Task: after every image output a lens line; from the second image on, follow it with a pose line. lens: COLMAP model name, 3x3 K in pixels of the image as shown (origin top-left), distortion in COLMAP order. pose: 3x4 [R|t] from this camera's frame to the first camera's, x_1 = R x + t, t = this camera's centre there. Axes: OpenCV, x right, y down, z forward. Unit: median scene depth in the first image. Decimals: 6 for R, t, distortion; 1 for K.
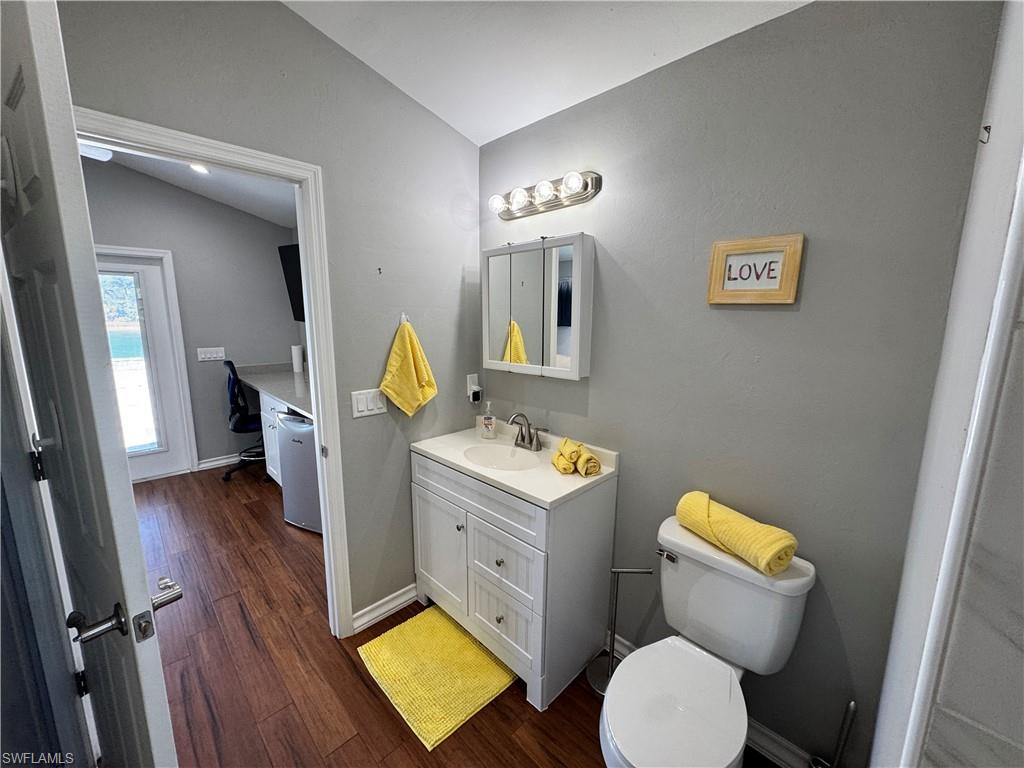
lens RADIAL K [[405.7, 0, 509.5], [0, 405.7, 384.1], [0, 0, 1]] dist [-0.002772, -0.000066]
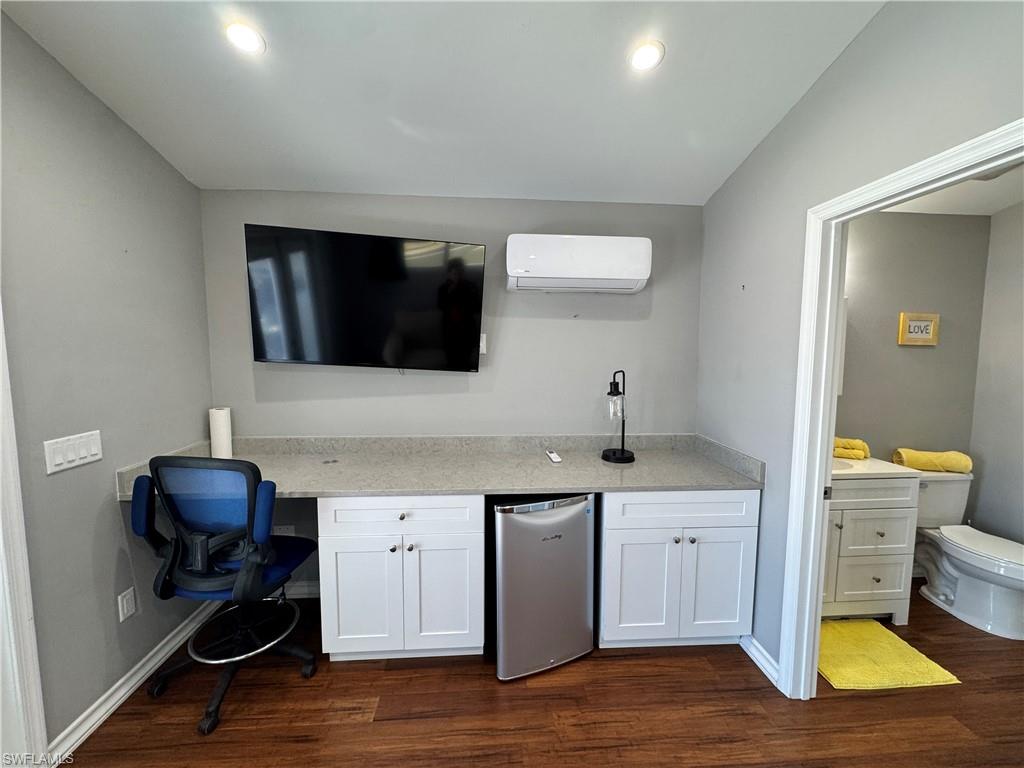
lens RADIAL K [[405.7, 0, 509.5], [0, 405.7, 384.1], [0, 0, 1]] dist [-0.002772, -0.000066]
pose [[0.651077, -0.068120, 0.755949, -1.682518], [0.127937, 0.991563, -0.020838, -0.168716], [-0.748151, 0.110281, 0.654299, 0.922835]]
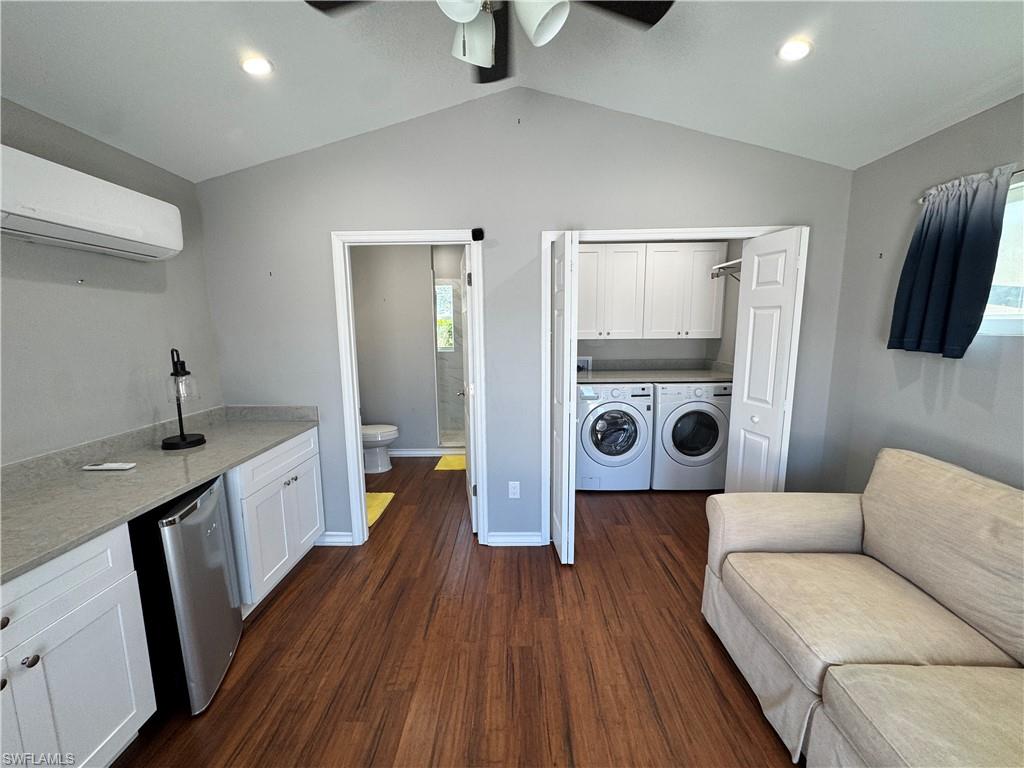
lens RADIAL K [[405.7, 0, 509.5], [0, 405.7, 384.1], [0, 0, 1]] dist [-0.002772, -0.000066]
pose [[-0.703103, -0.101188, 0.703852, -2.000165], [0.126448, 0.956257, 0.263787, -0.283527], [-0.699755, 0.274470, -0.659552, 1.629727]]
